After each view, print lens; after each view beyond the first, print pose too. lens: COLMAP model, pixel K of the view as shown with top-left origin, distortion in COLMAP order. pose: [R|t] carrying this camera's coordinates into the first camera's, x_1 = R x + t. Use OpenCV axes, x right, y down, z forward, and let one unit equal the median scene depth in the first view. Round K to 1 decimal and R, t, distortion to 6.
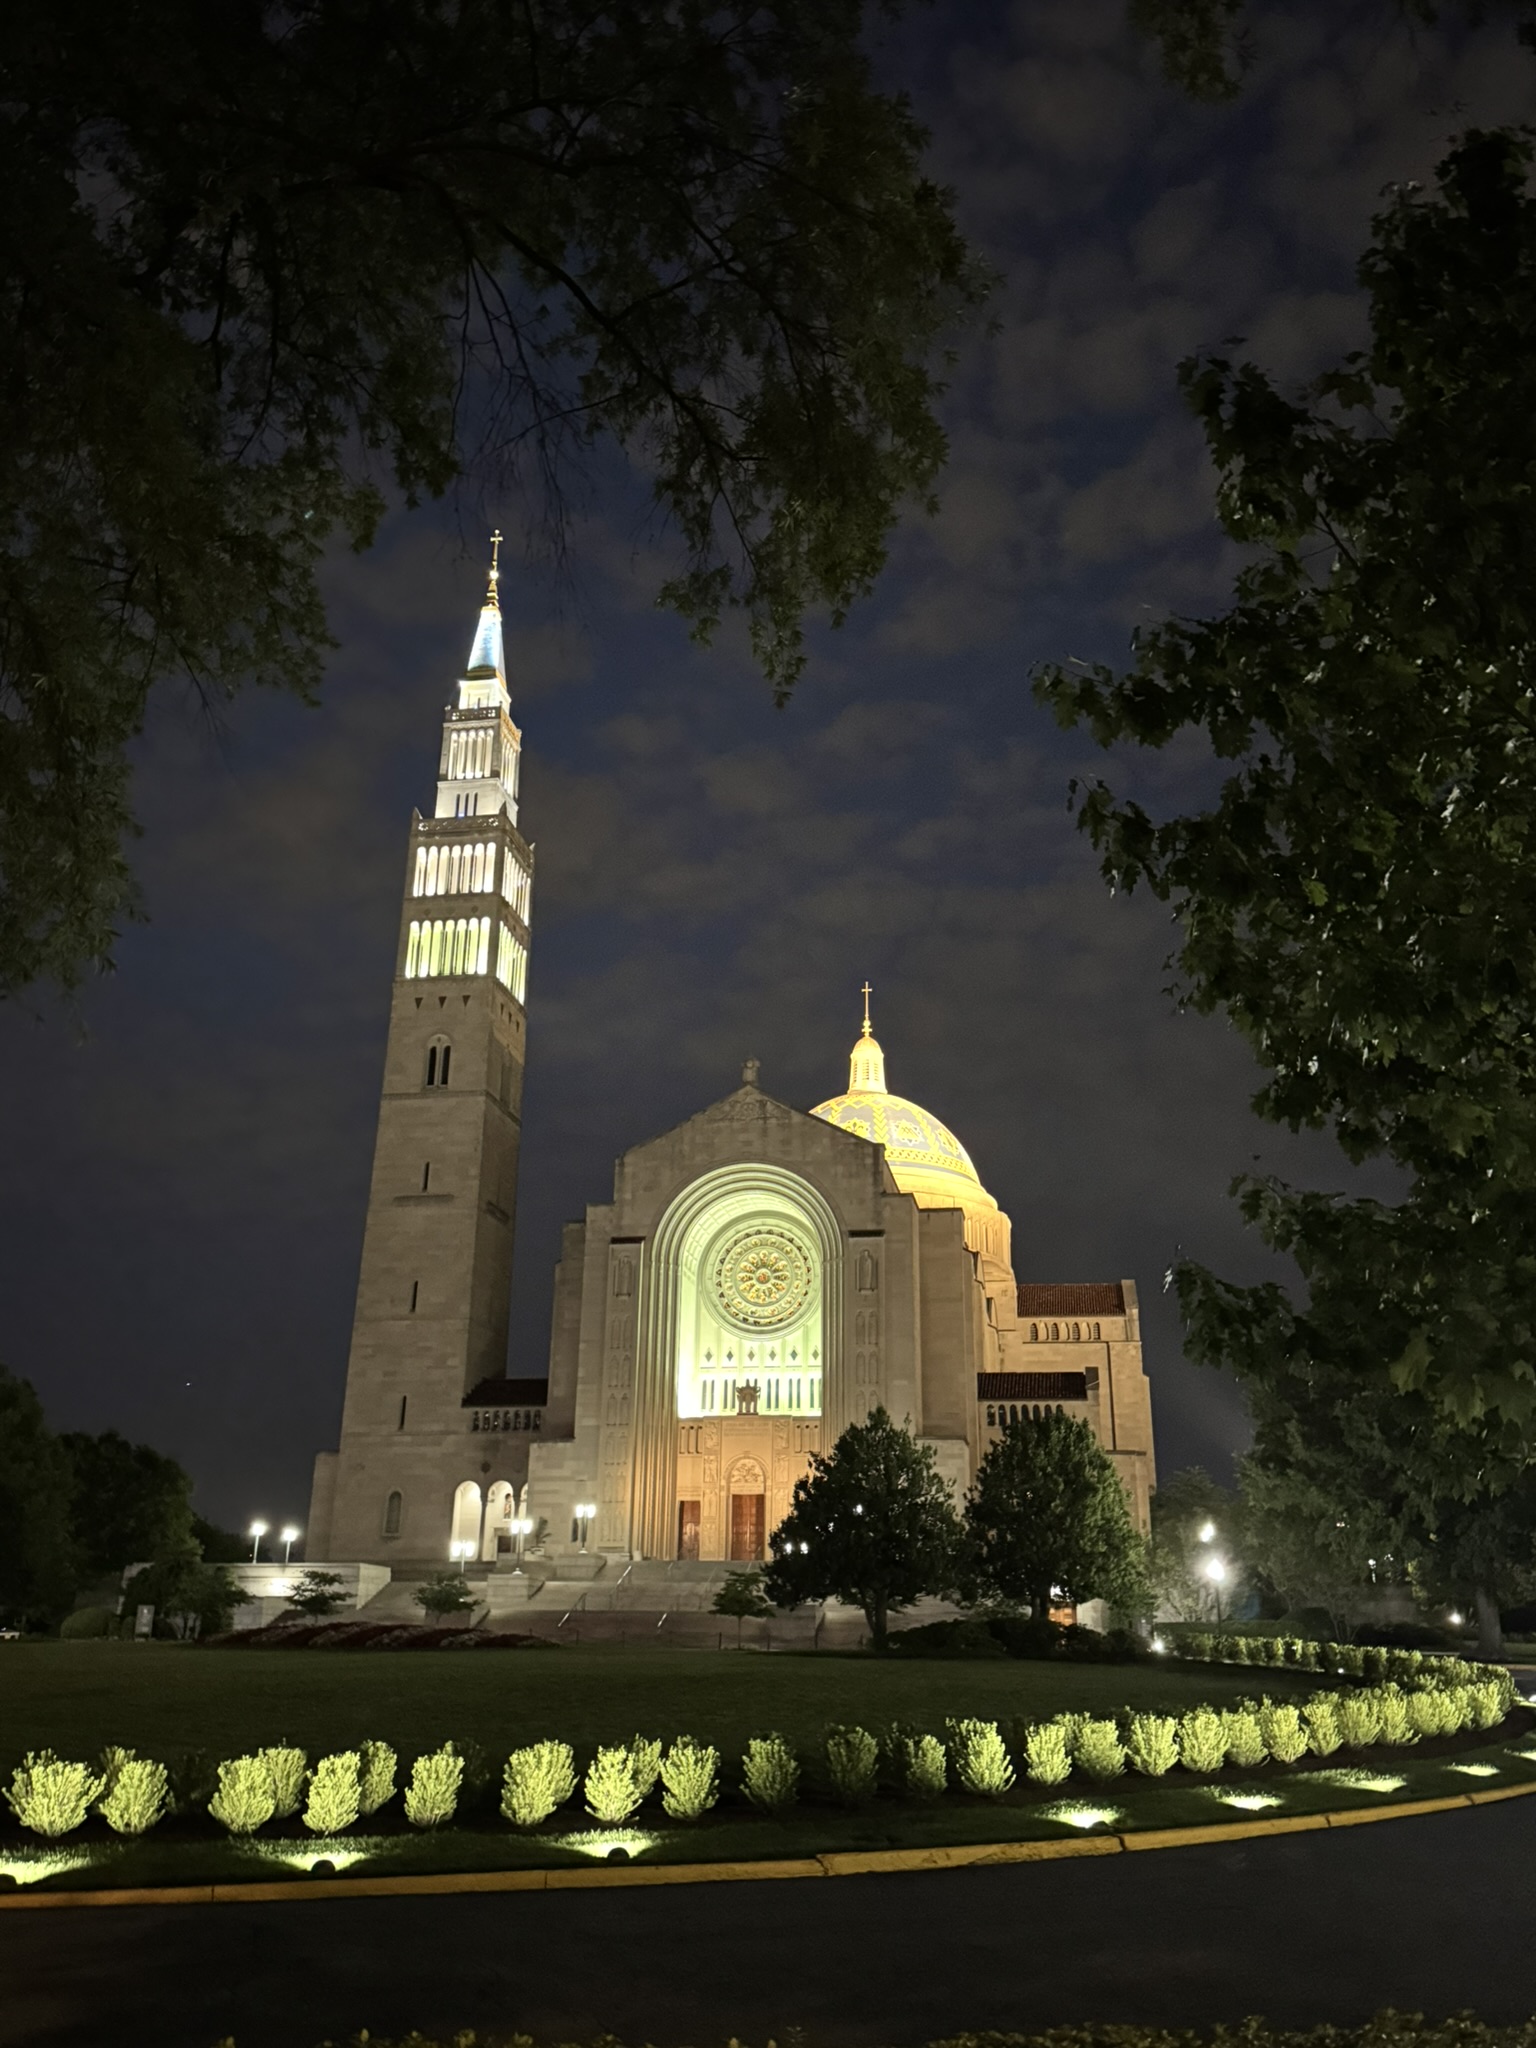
lens RADIAL K [[1770.9, 0, 768.0], [0, 1770.9, 1024.0], [0, 0, 1]] dist [0.134708, 0.000167]
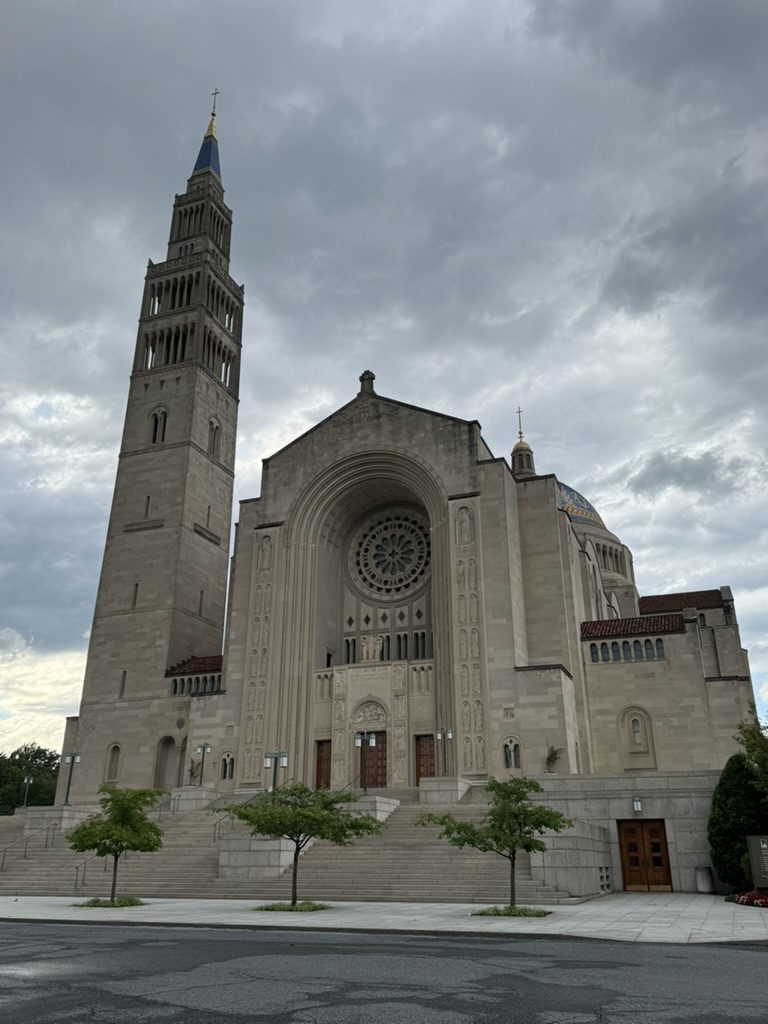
lens RADIAL K [[829.1, 0, 384.0], [0, 829.1, 512.0], [0, 0, 1]] dist [0.167819, -0.299721]
pose [[0.982689, -0.085929, -0.164132, 0.086286], [0.078859, 0.995675, -0.049125, 0.142229], [0.167643, 0.035331, 0.985214, 0.448662]]
